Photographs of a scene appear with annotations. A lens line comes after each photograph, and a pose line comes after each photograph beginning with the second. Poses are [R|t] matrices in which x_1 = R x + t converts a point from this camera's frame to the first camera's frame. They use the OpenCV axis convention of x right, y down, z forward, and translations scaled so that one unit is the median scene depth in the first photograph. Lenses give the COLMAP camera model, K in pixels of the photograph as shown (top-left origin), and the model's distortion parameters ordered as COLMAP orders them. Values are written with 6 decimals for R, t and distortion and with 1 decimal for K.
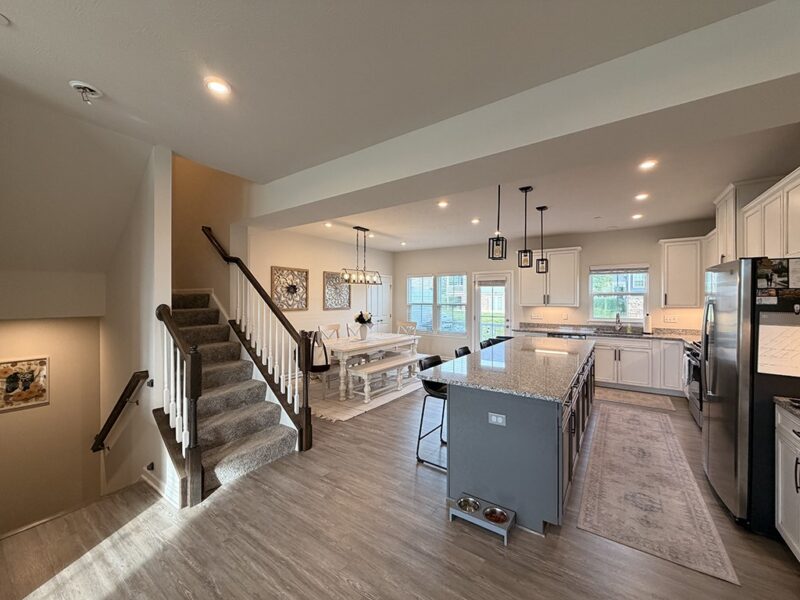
lens RADIAL K [[316.6, 0, 398.1], [0, 316.6, 299.6], [0, 0, 1]] dist [-0.001908, 0.000295]
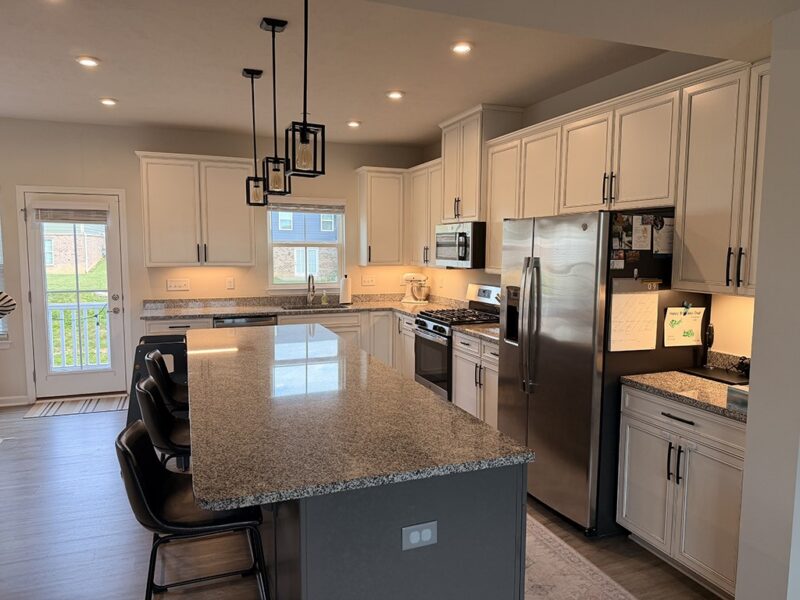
lens RADIAL K [[562.0, 0, 394.1], [0, 562.0, 301.9], [0, 0, 1]] dist [0.025950, -0.019291]
pose [[0.562359, -0.079546, 0.823058, -0.132701], [-0.003898, 0.995096, 0.098836, -0.014564], [-0.826884, -0.058789, 0.559291, 0.222092]]
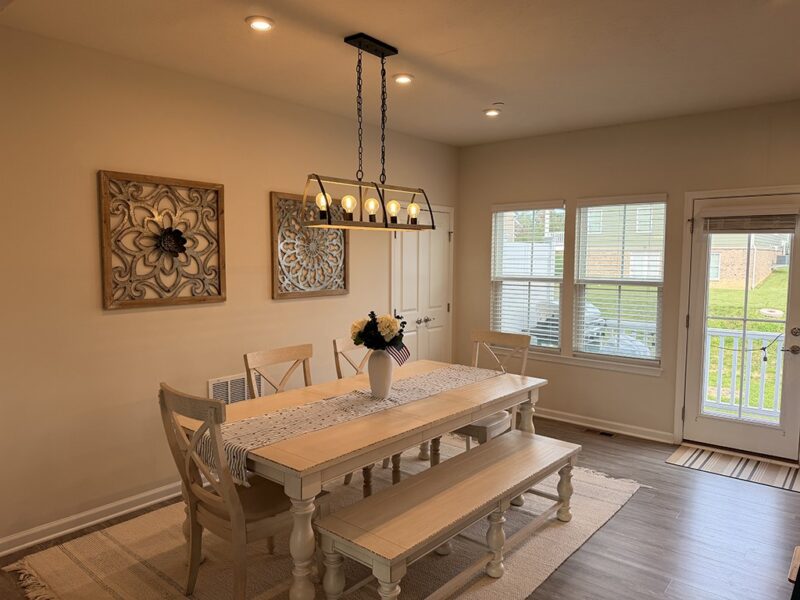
lens RADIAL K [[562.0, 0, 402.4], [0, 562.0, 305.2], [0, 0, 1]] dist [0.025950, -0.019291]
pose [[0.996962, 0.009386, -0.077325, -0.040201], [-0.002906, 0.996505, 0.083486, -0.016598], [0.077838, -0.083007, 0.993504, 0.420442]]
